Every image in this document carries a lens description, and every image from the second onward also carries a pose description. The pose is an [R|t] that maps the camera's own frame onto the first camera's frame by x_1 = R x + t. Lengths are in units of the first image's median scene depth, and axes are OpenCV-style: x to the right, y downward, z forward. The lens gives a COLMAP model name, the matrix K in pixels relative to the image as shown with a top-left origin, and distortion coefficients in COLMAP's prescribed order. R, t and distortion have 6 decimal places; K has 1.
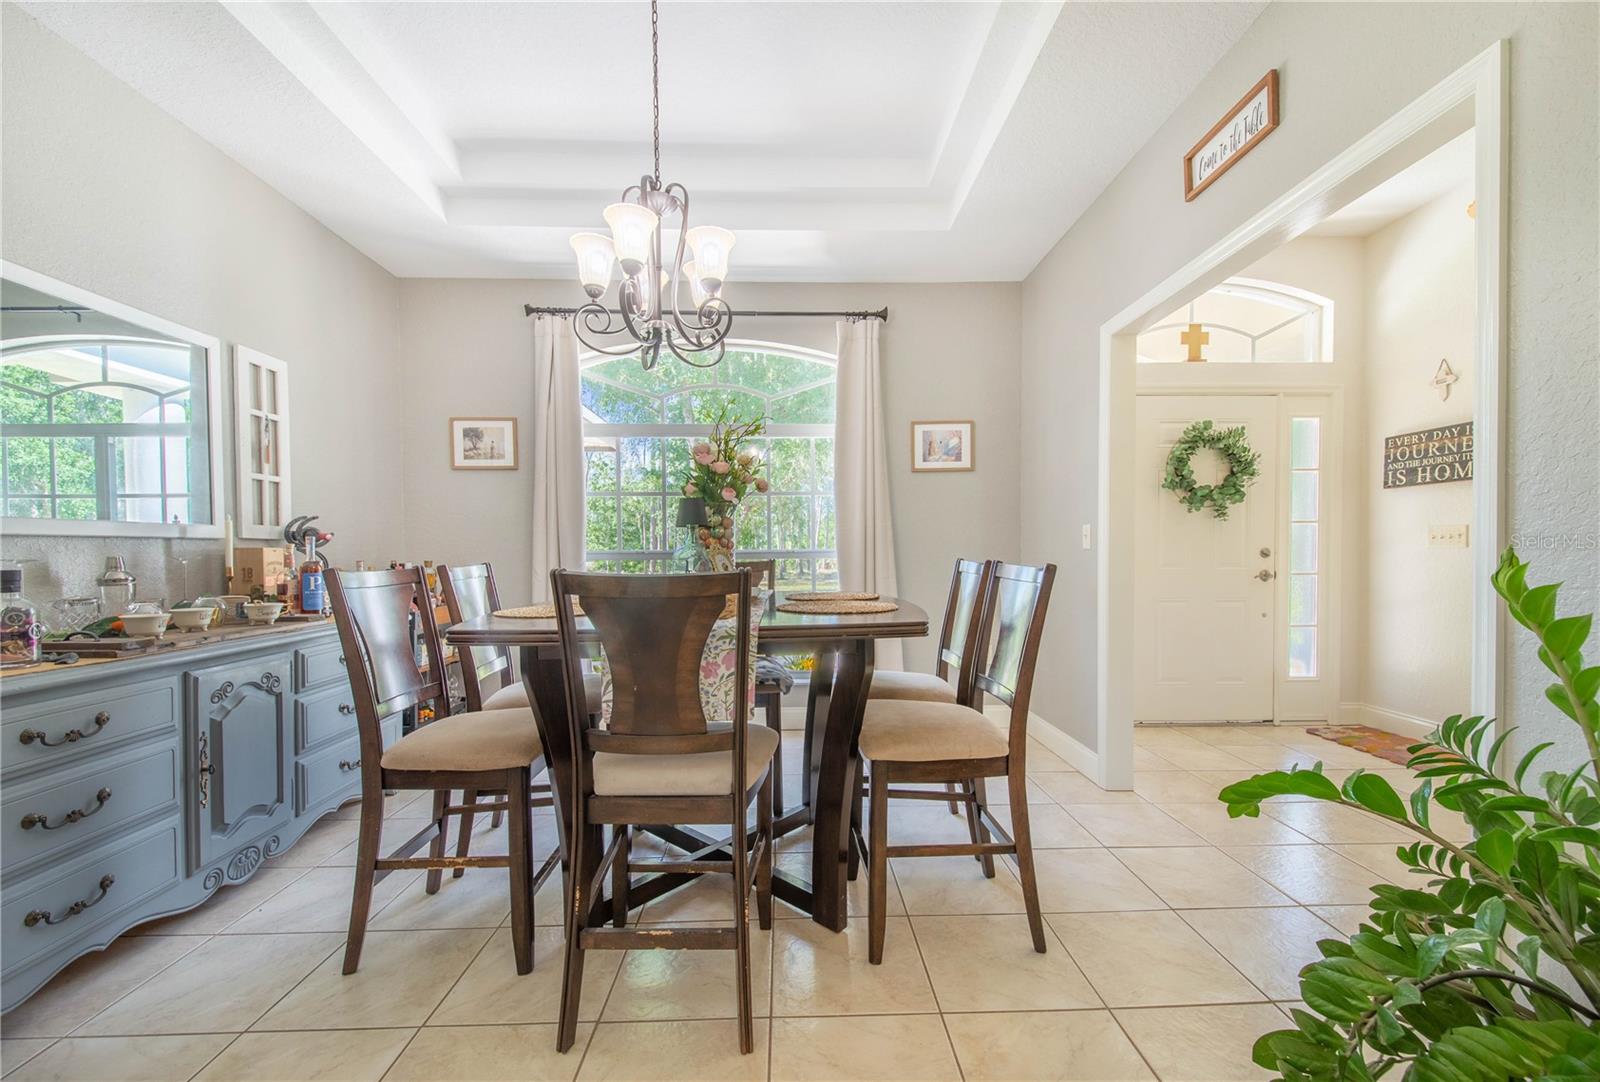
lens RADIAL K [[637.4, 0, 789.8], [0, 637.4, 561.4], [0, 0, 1]] dist [0.007405, -0.008117]
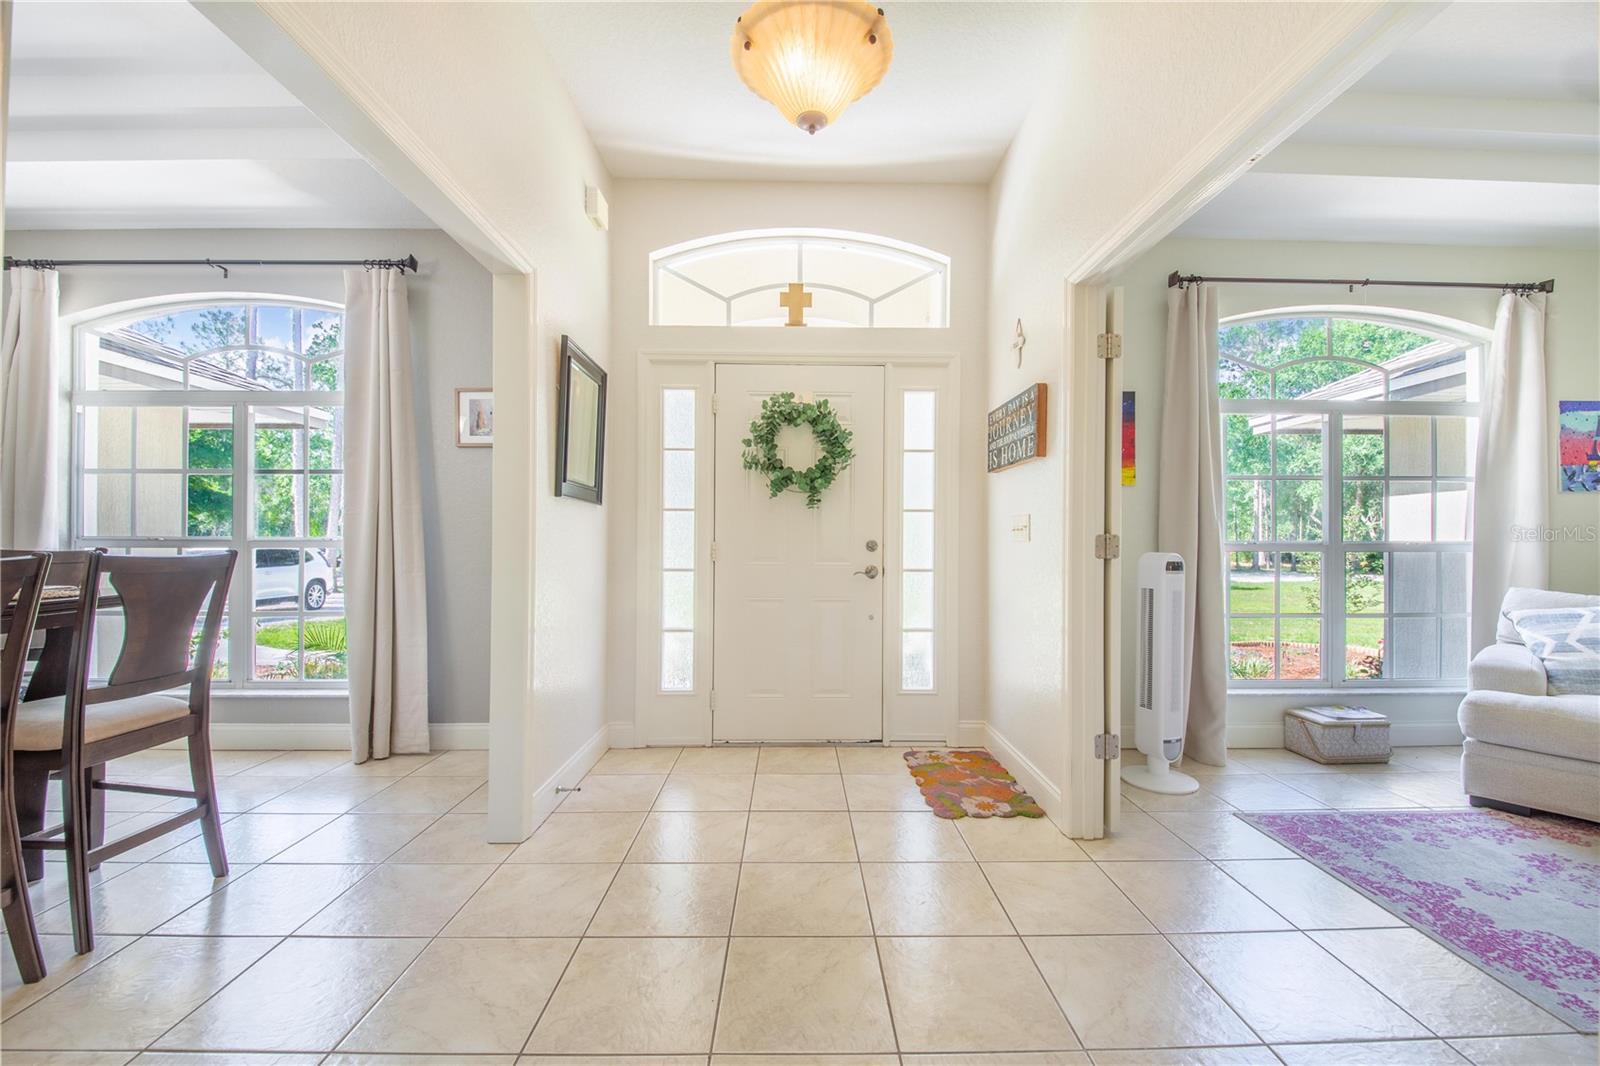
lens RADIAL K [[637.4, 0, 807.4], [0, 637.4, 539.8], [0, 0, 1]] dist [0.007405, -0.008117]
pose [[0.999904, 0.009926, 0.009671, 0.650865], [-0.009705, 0.999697, -0.022631, -0.001068], [-0.009893, 0.022534, 0.999697, 0.134594]]
